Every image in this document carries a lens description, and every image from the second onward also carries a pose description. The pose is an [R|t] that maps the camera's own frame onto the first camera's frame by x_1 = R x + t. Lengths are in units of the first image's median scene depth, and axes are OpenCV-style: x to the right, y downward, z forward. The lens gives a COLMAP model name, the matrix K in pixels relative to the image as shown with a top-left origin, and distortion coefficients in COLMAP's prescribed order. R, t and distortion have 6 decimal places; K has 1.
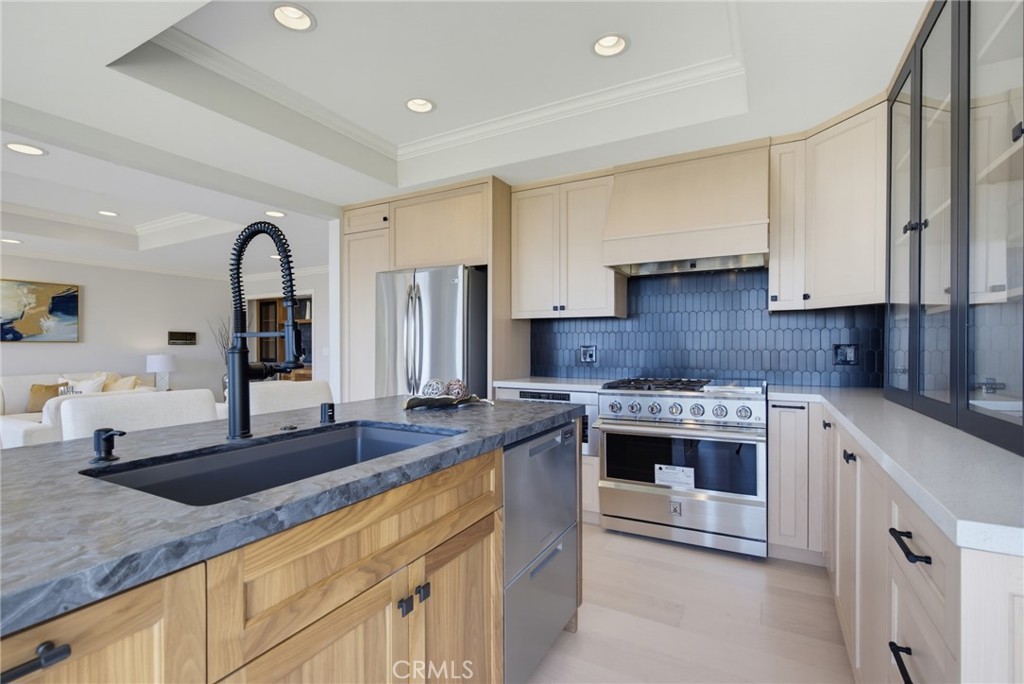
lens RADIAL K [[466.4, 0, 511.7], [0, 466.4, 345.6], [0, 0, 1]] dist [0.002796, 0.000532]
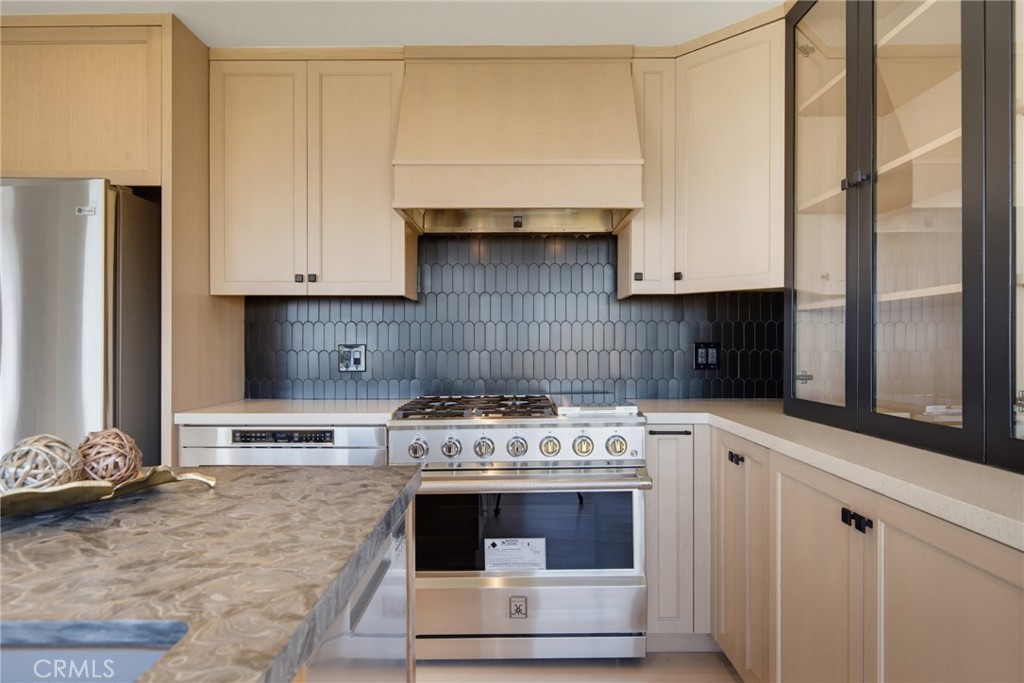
lens RADIAL K [[624.6, 0, 513.5], [0, 624.6, 342.6], [0, 0, 1]] dist [0.000092, 0.000973]
pose [[0.878073, 0.000576, 0.478526, -0.047424], [0.000329, 0.999998, -0.001807, -0.000954], [-0.478527, 0.001745, 0.878071, 0.250228]]
